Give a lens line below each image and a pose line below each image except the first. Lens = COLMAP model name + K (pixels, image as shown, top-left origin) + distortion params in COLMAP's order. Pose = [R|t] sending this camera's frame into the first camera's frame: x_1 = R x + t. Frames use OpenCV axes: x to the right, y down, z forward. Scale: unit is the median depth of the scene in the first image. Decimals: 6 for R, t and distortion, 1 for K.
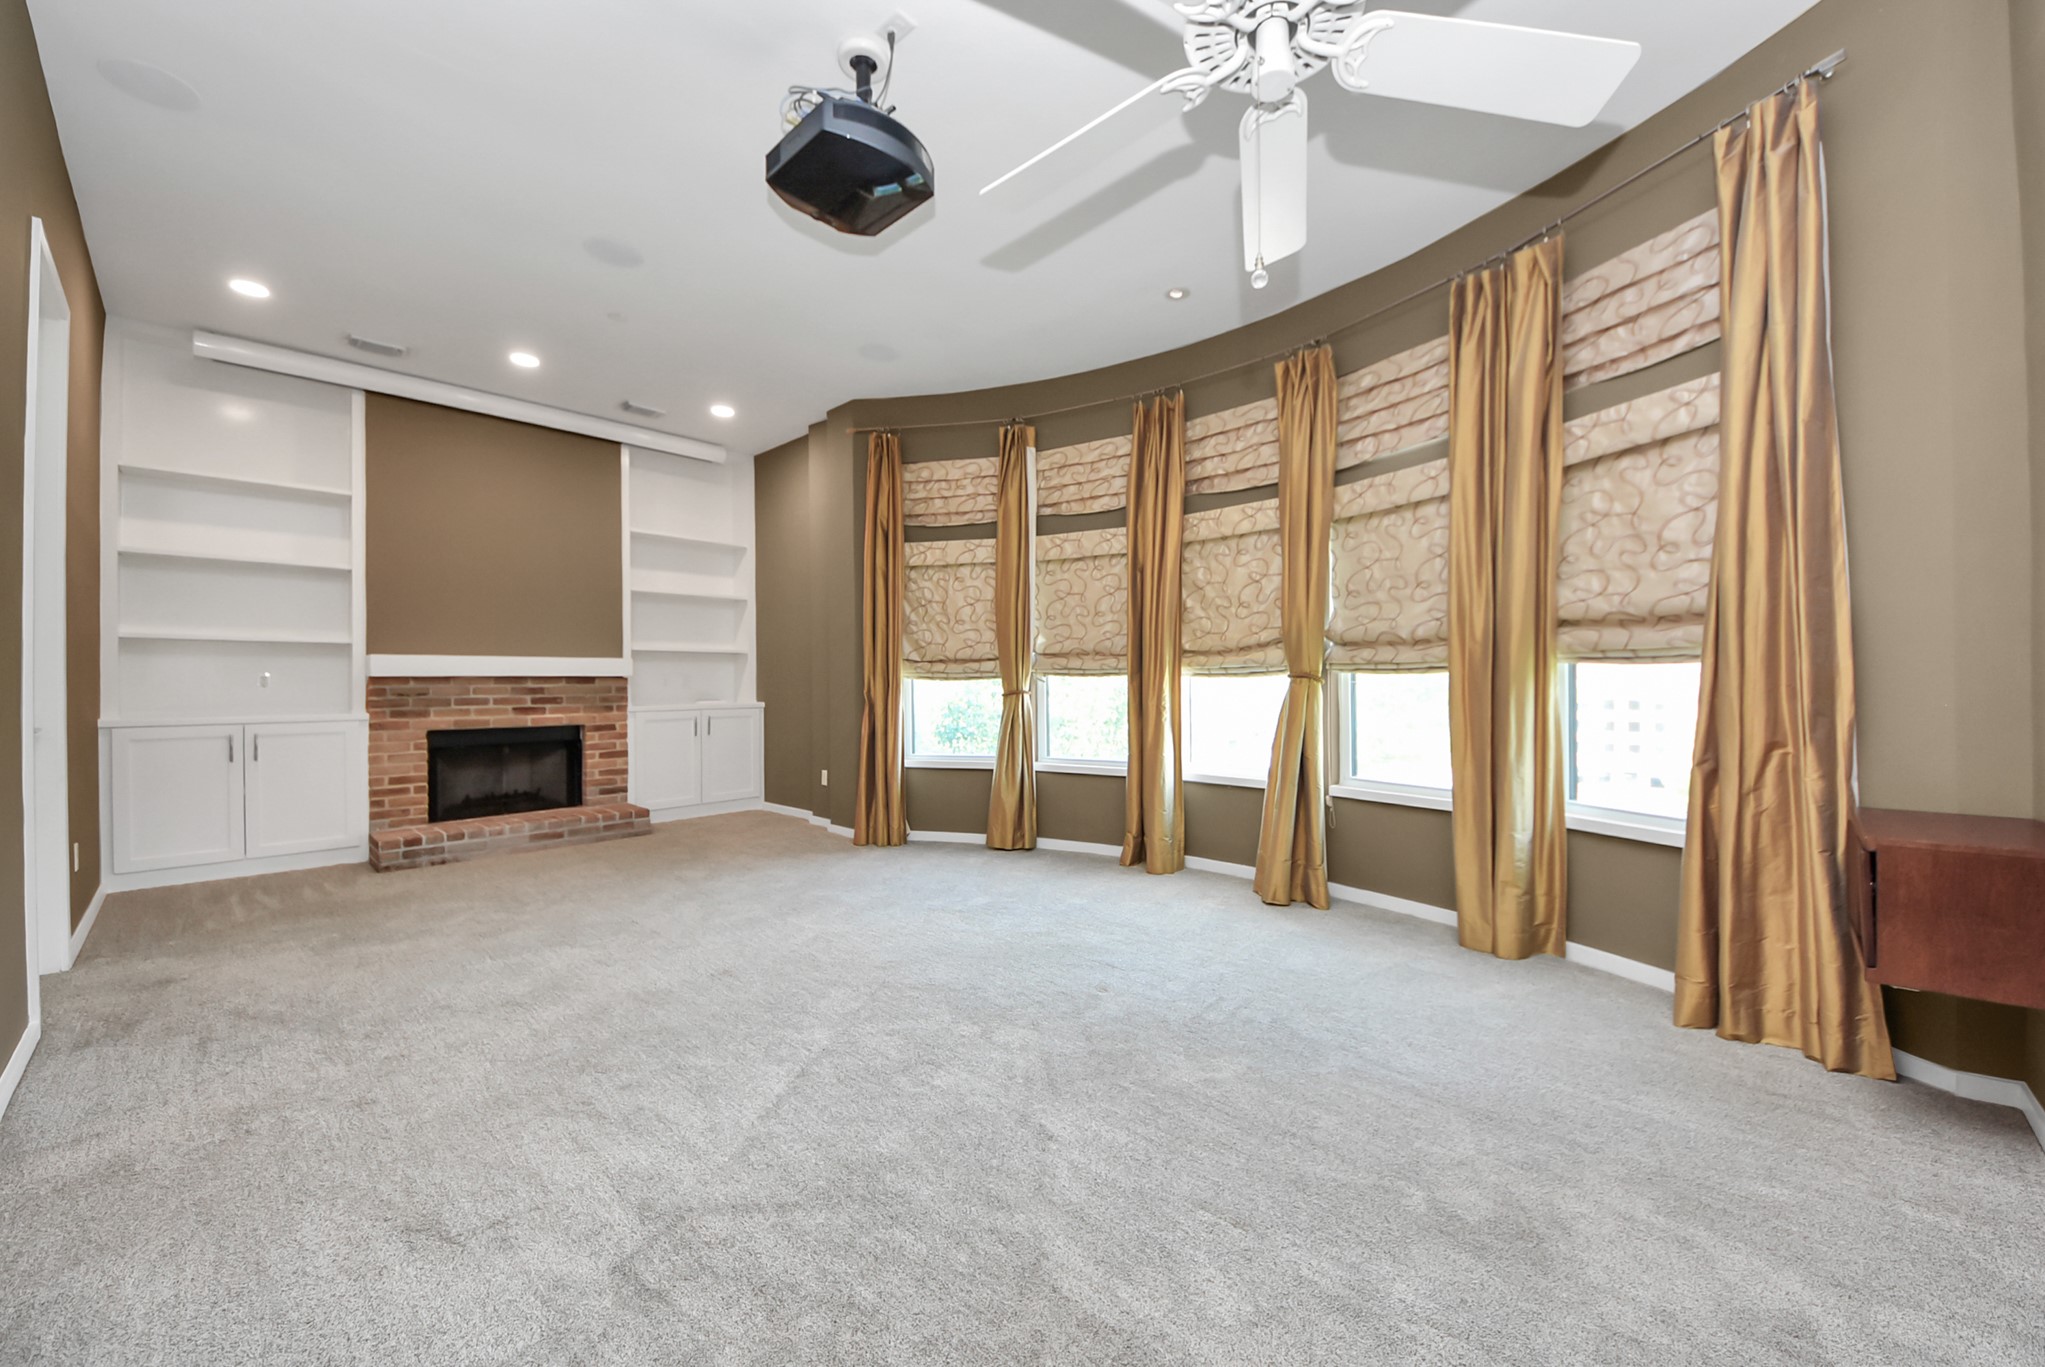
lens RADIAL K [[739.3, 0, 1033.9], [0, 739.3, 682.3], [0, 0, 1]] dist [0.021759, -0.017378]
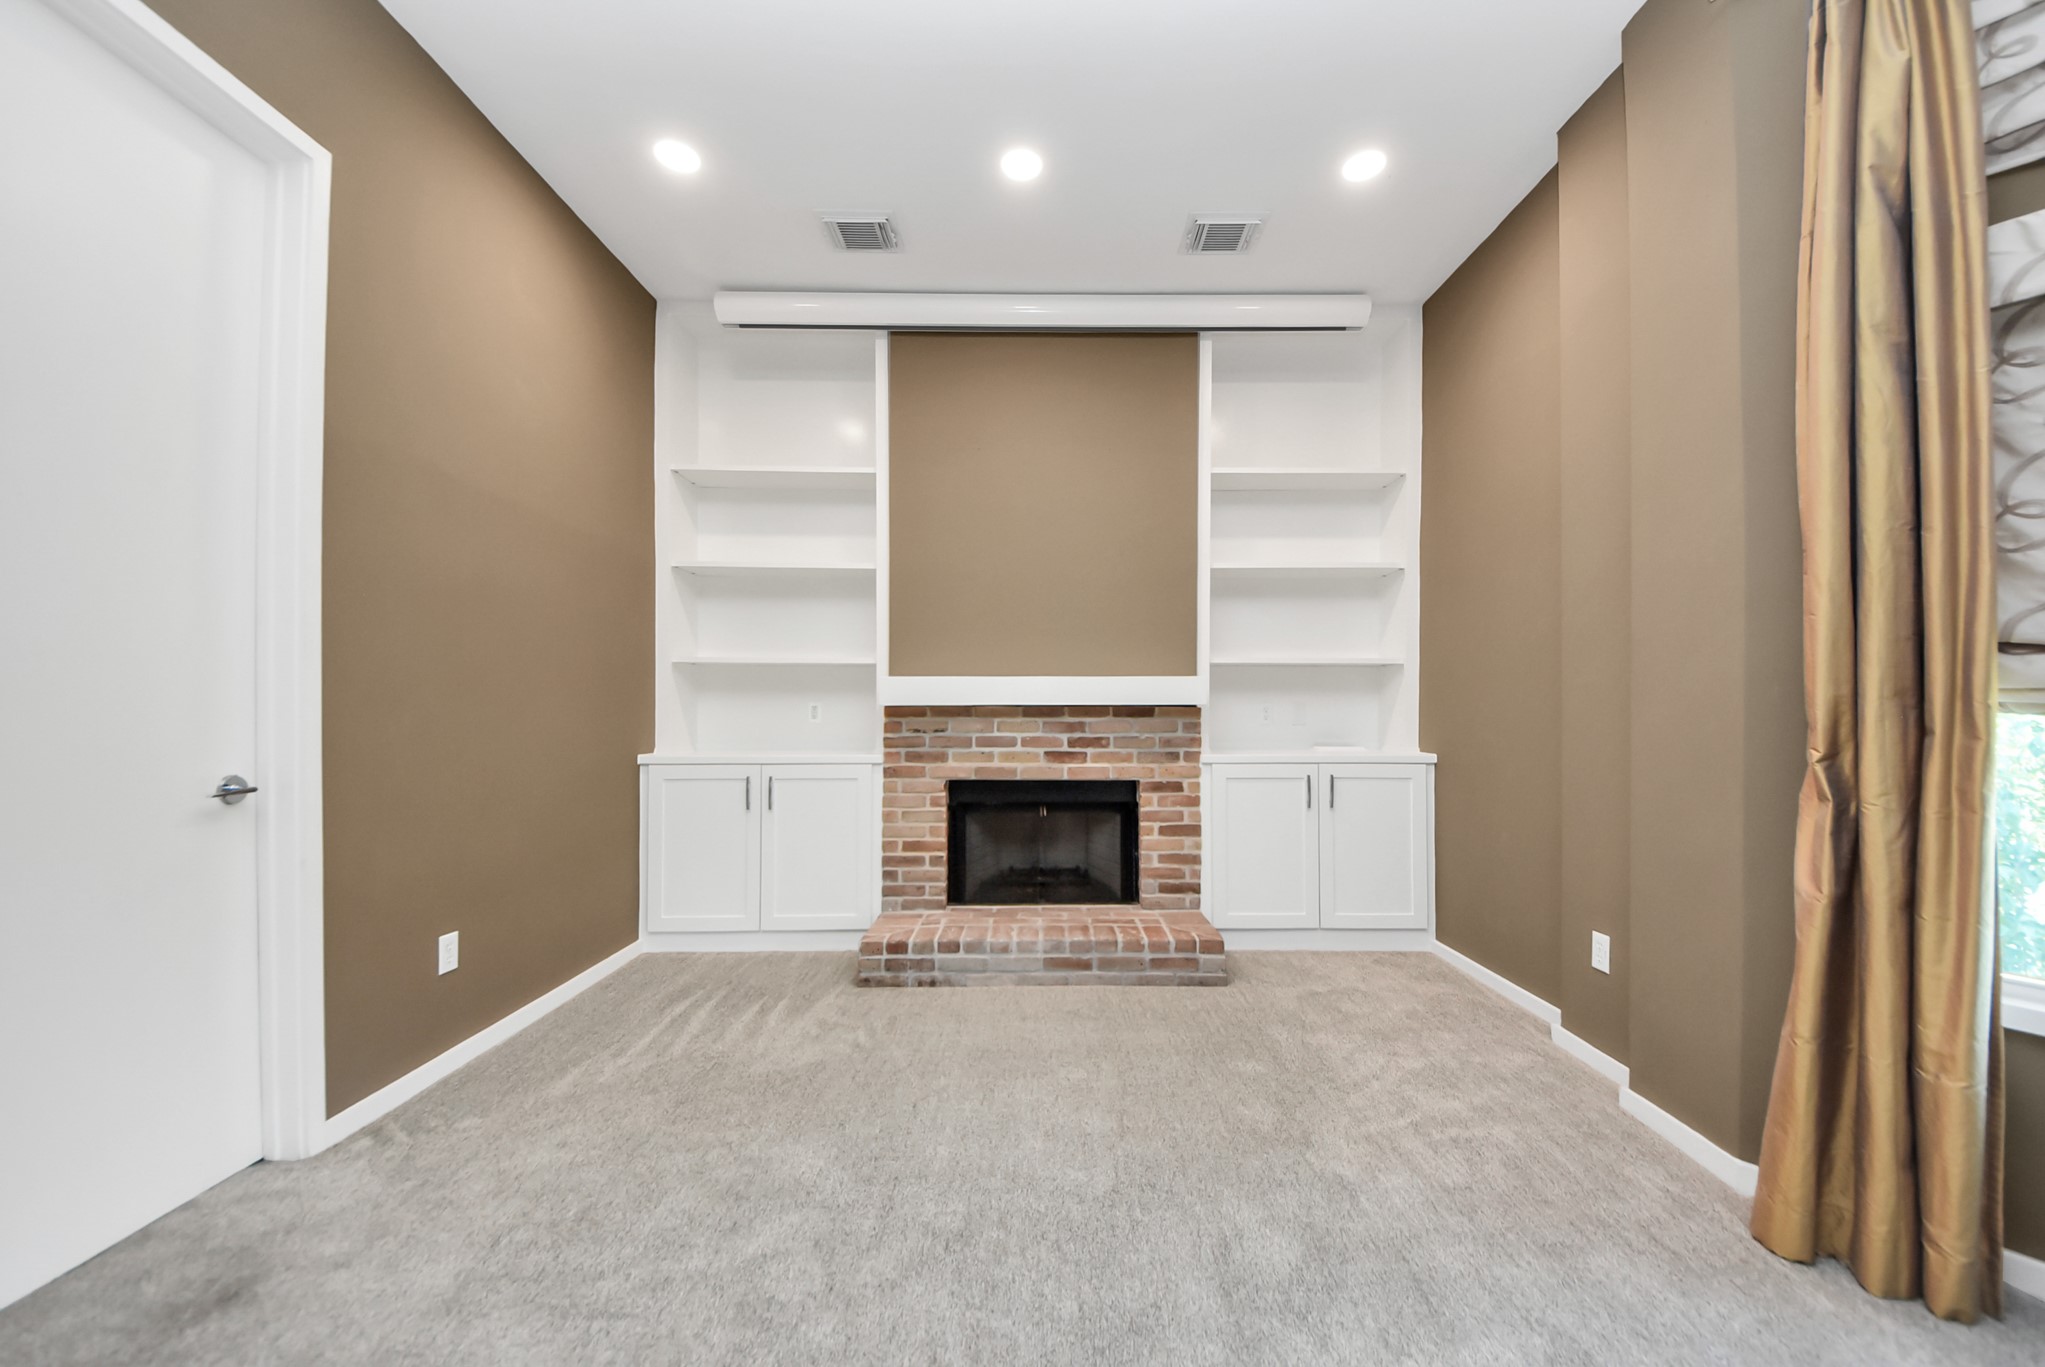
lens RADIAL K [[728.1, 0, 1032.3], [0, 728.1, 708.0], [0, 0, 1]] dist [0.020747, 0.000007]
pose [[0.677310, 0.006083, -0.735672, -0.215758], [-0.006035, 0.999978, 0.002713, -0.007624], [0.735673, 0.002602, 0.677332, 0.535128]]
